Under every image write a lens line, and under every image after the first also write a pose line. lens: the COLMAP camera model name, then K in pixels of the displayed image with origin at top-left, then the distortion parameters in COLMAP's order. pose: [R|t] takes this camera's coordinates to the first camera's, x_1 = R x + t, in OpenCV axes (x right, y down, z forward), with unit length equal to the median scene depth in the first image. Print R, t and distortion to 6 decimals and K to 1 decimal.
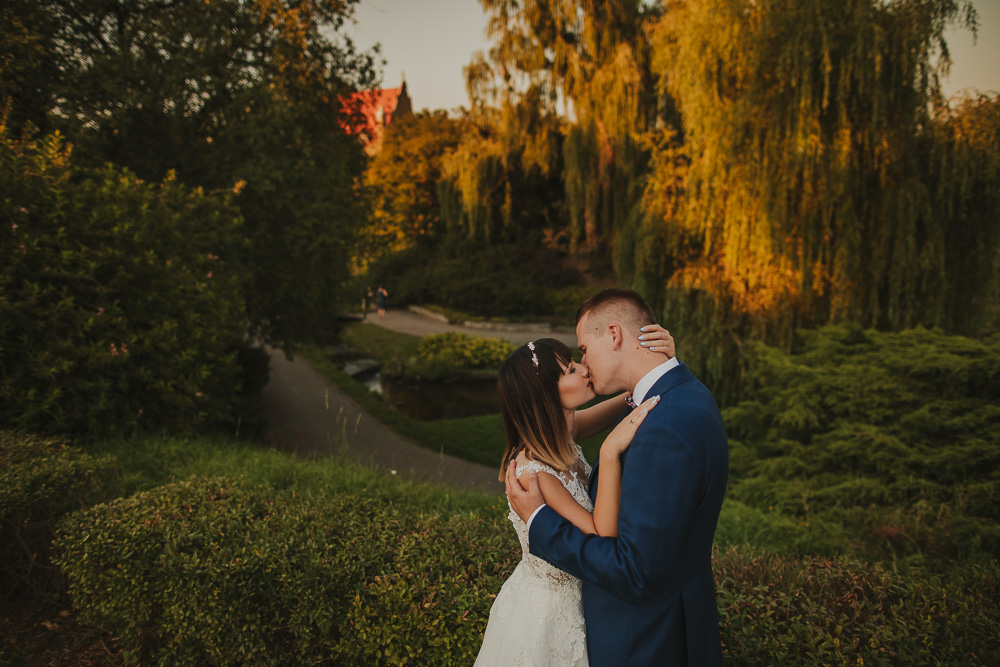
lens RADIAL K [[693.4, 0, 499.7], [0, 693.4, 314.7], [0, 0, 1]] dist [-0.039022, 0.036395]
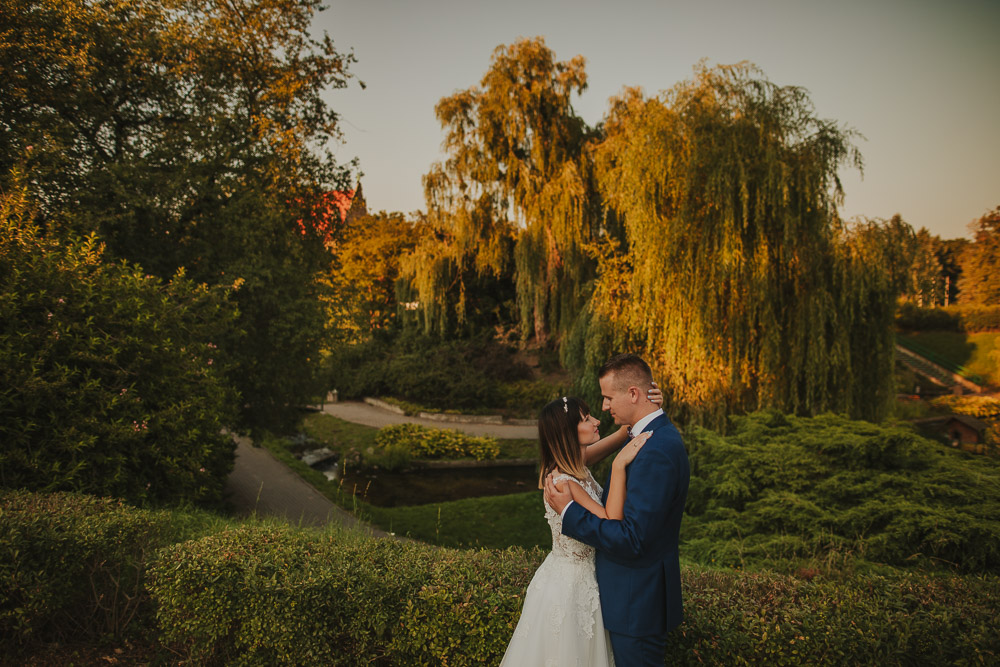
lens RADIAL K [[693.4, 0, 499.7], [0, 693.4, 314.7], [0, 0, 1]] dist [-0.039022, 0.036395]
pose [[0.996206, 0.018098, 0.085125, -0.045136], [-0.006097, 0.990249, -0.139178, 0.014451], [-0.086813, 0.138131, 0.986602, -0.109703]]
